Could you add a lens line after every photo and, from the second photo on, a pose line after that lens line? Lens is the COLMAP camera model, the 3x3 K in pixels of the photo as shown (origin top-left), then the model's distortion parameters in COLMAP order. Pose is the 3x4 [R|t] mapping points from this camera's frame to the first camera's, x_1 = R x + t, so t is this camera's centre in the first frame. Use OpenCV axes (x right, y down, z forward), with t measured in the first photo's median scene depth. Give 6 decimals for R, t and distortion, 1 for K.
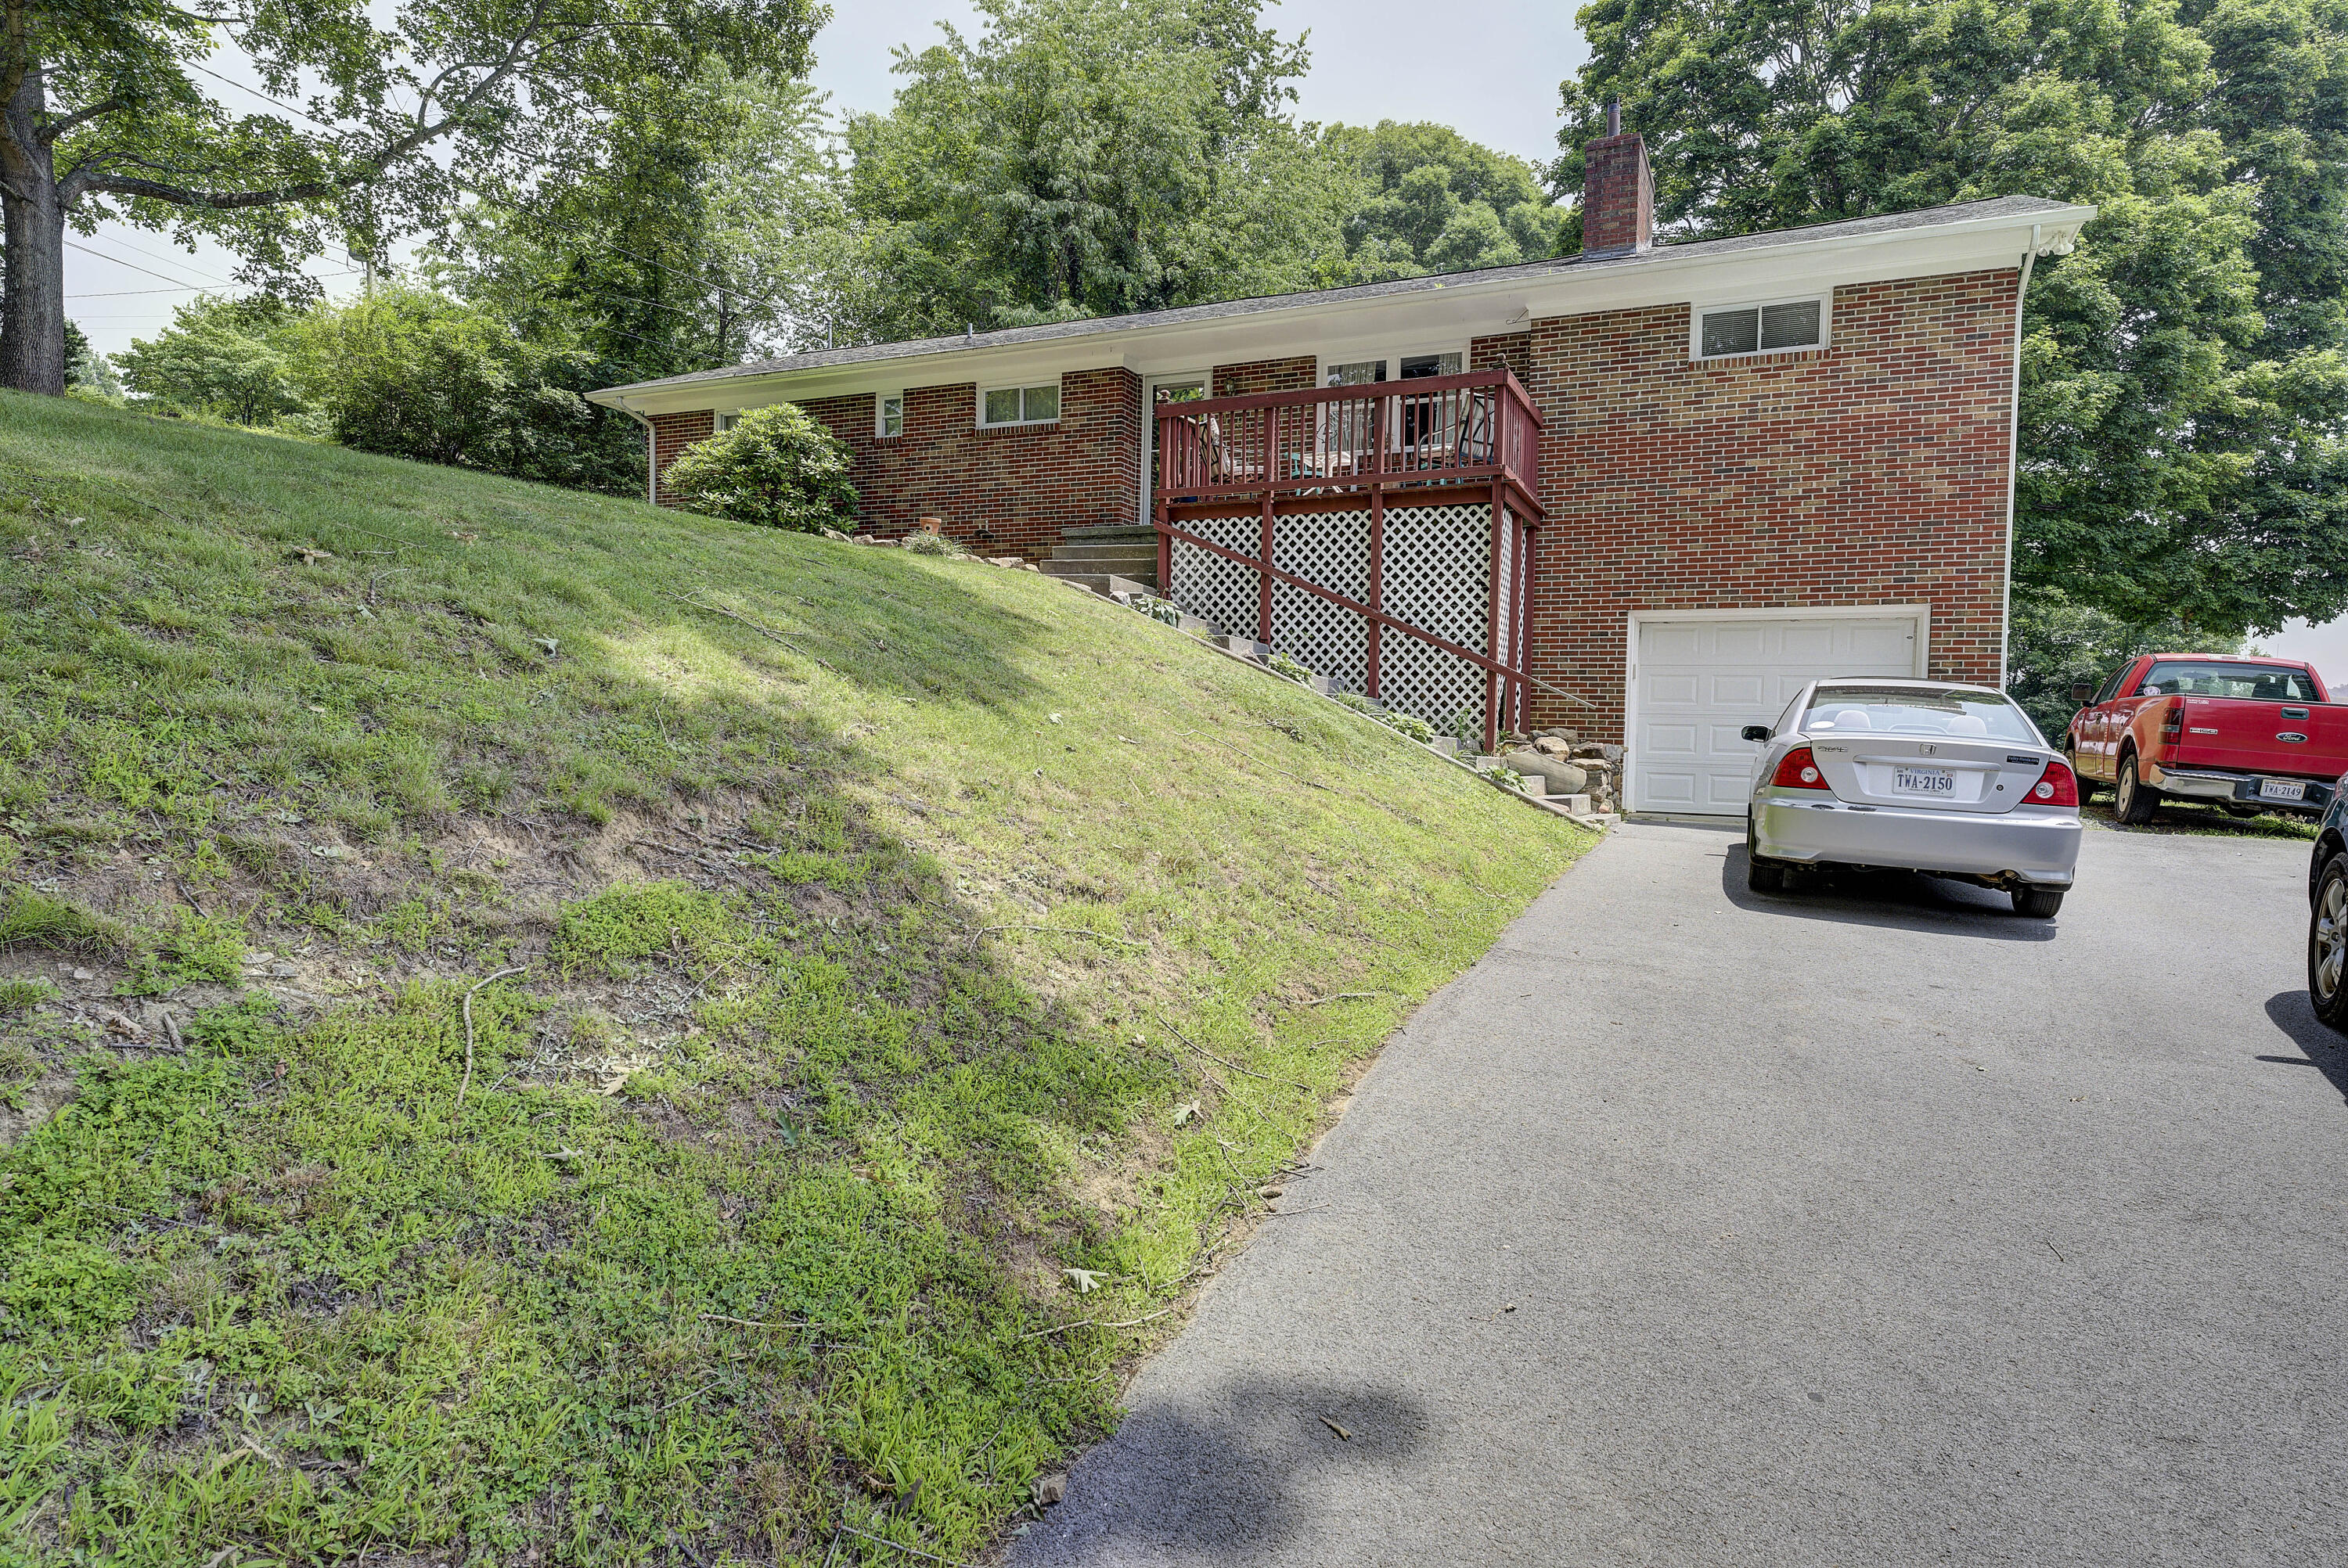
lens RADIAL K [[1309.6, 0, 1163.9], [0, 1309.6, 783.2], [0, 0, 1]] dist [0.012347, -0.000099]
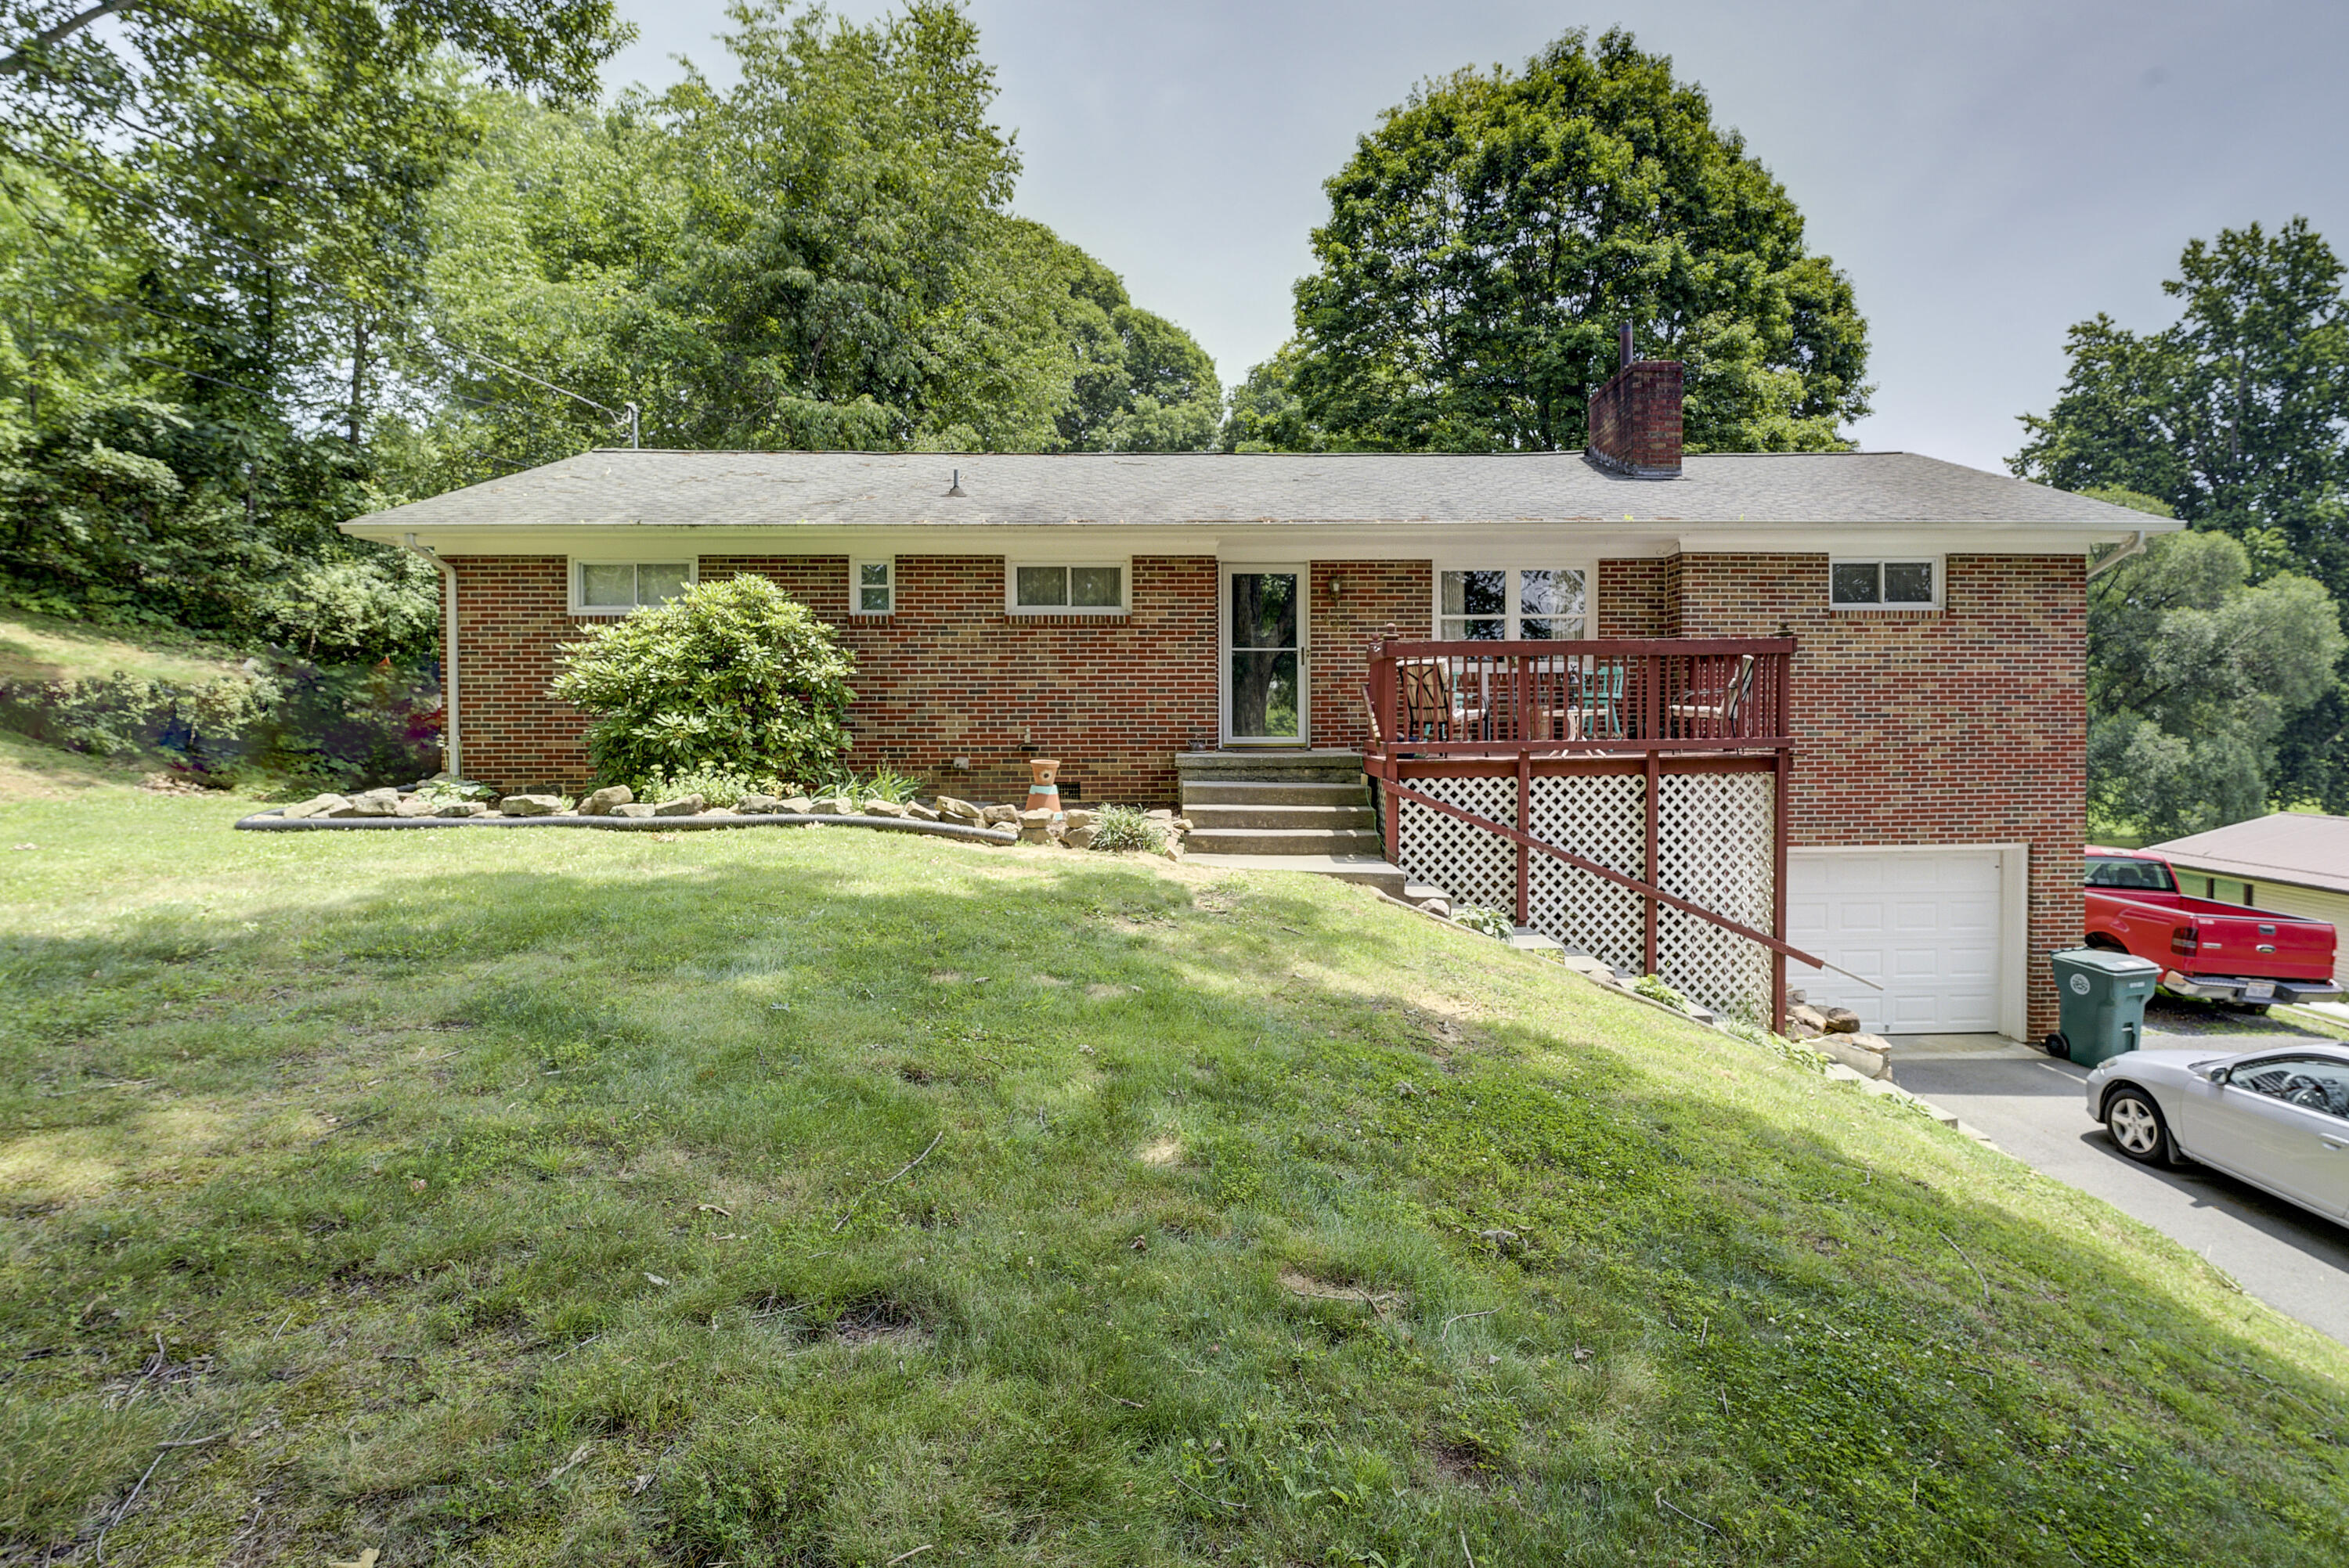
lens RADIAL K [[1147.1, 0, 1242.8], [0, 1147.1, 743.7], [0, 0, 1]] dist [-0.009672, 0.002011]
pose [[0.890877, -0.034934, 0.452900, -0.423679], [0.045291, 0.998901, -0.012040, -0.224696], [-0.451981, 0.031239, 0.891480, 0.407393]]
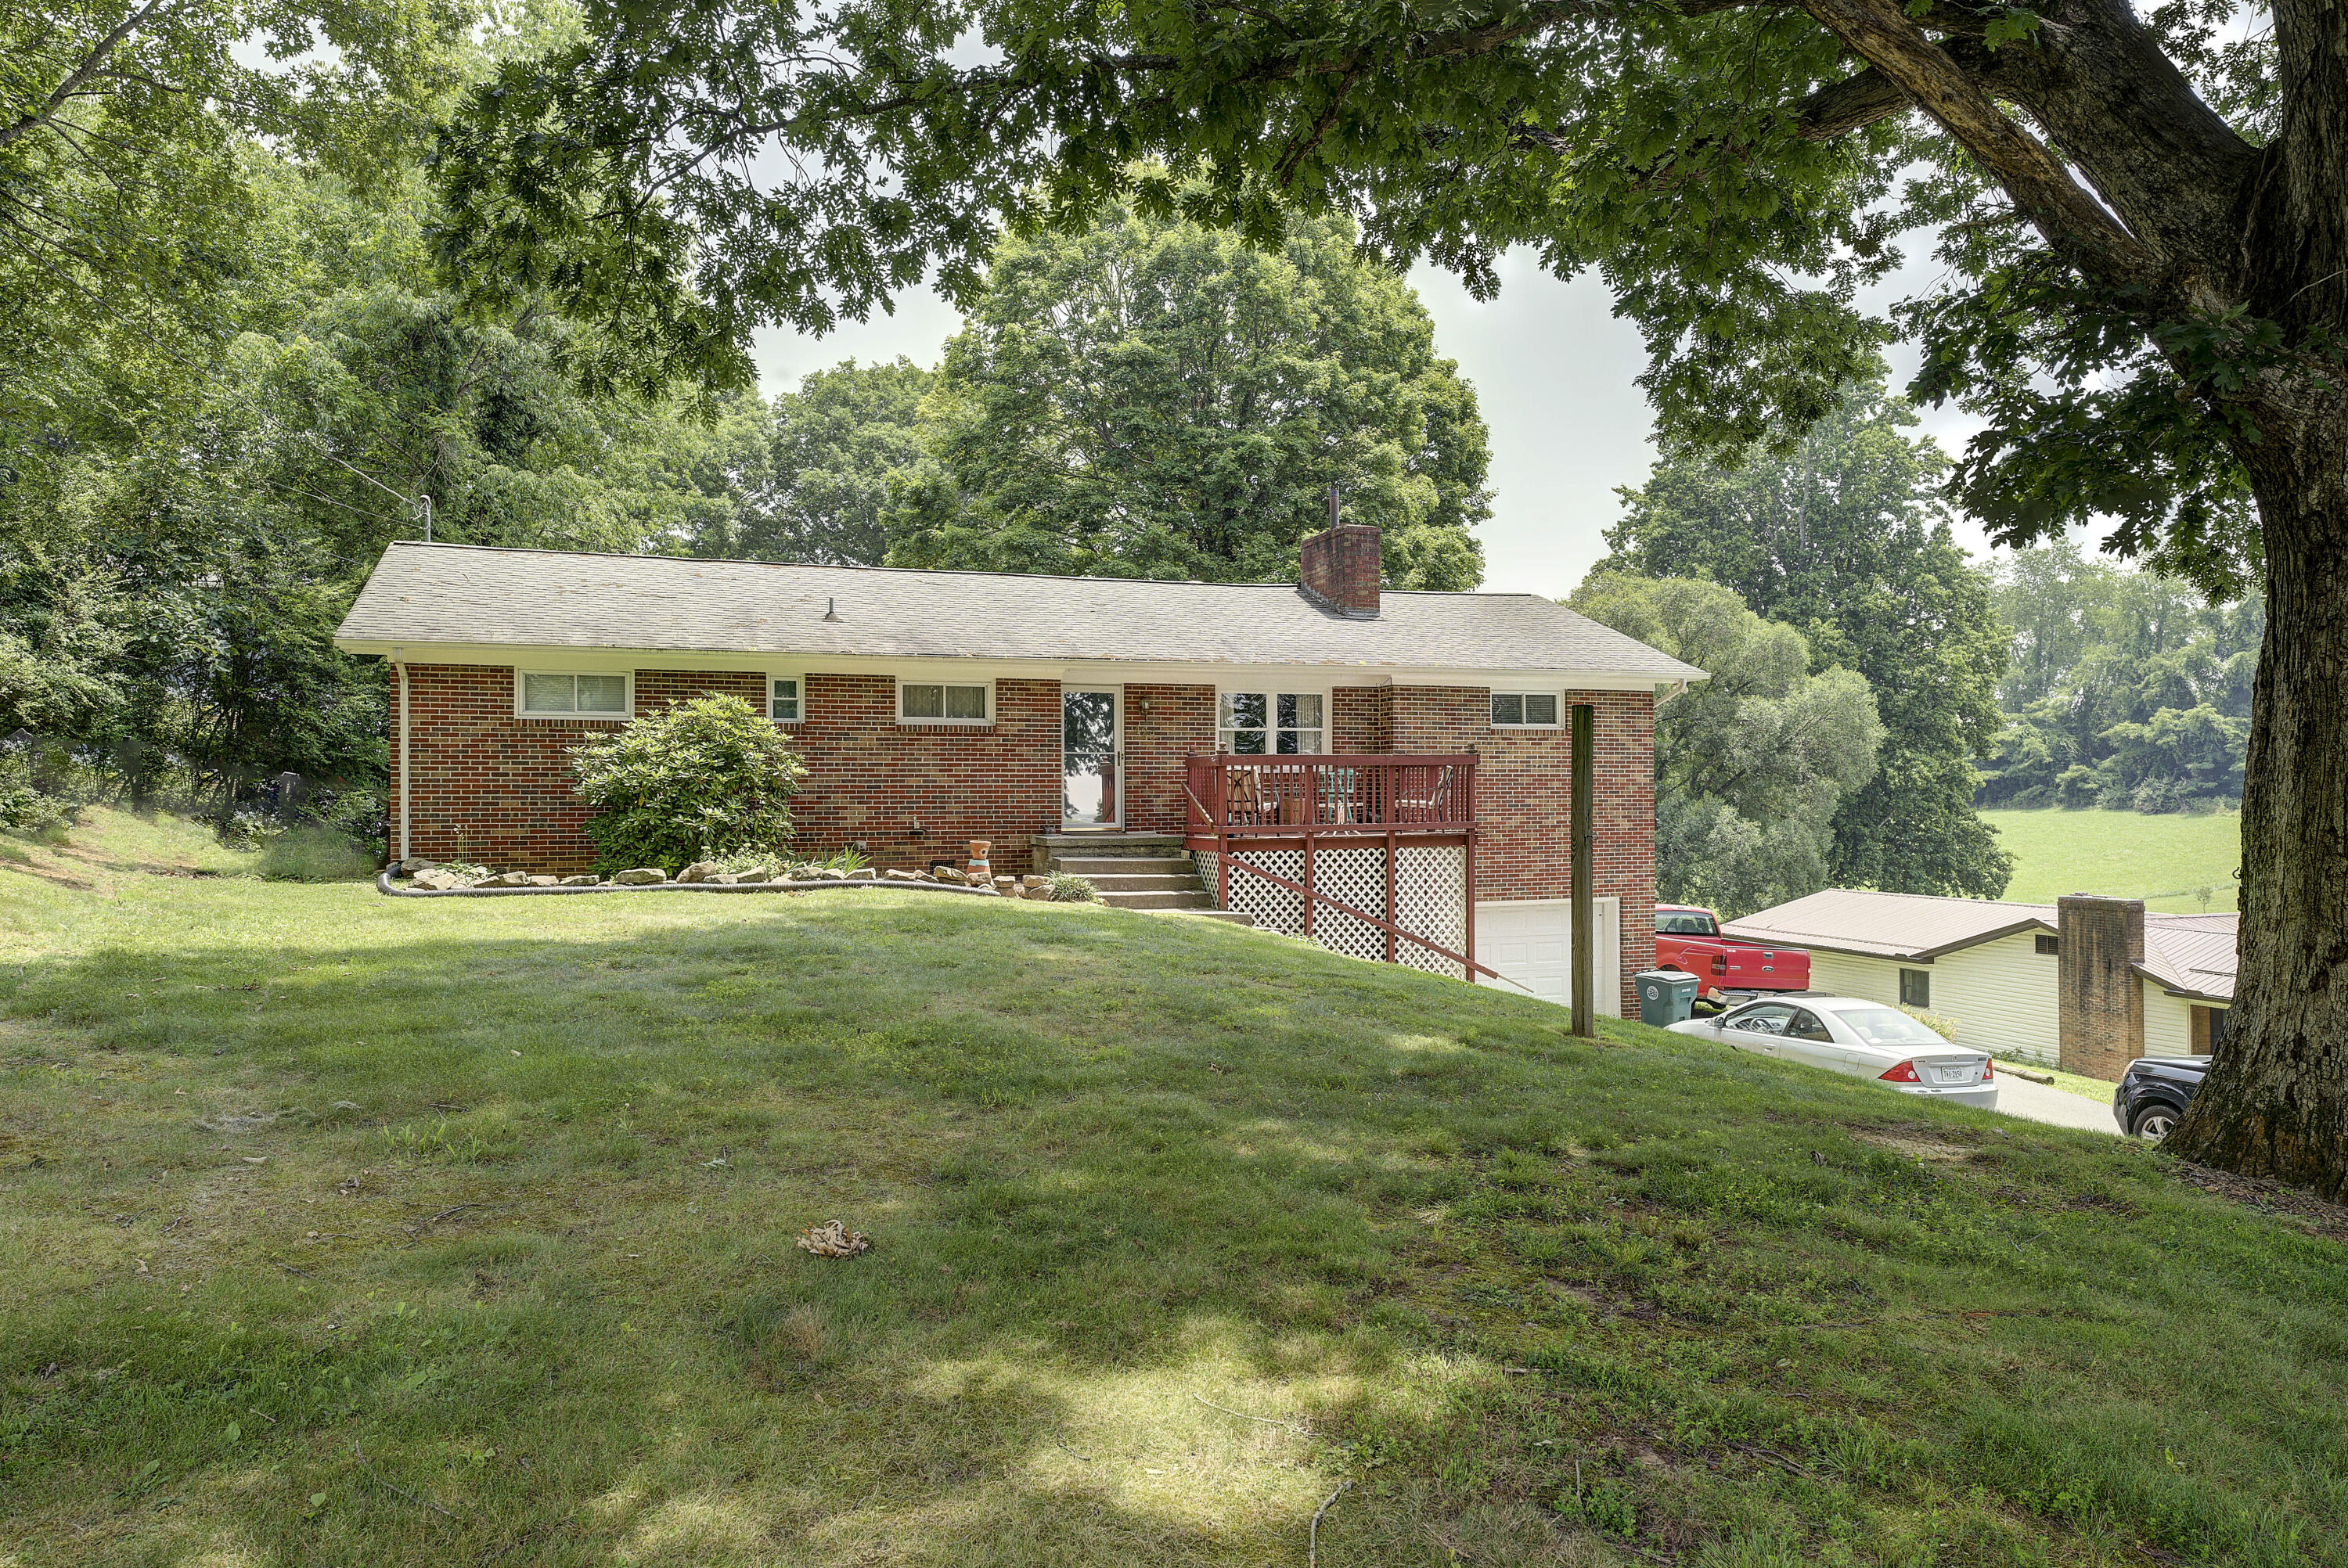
lens RADIAL K [[1545.2, 0, 1160.9], [0, 1545.2, 796.6], [0, 0, 1]] dist [0.046752, -0.002255]
pose [[0.711321, -0.023300, 0.702481, -1.034347], [0.052491, 0.998420, -0.020035, -0.231826], [-0.700904, 0.051126, 0.711421, 0.059720]]
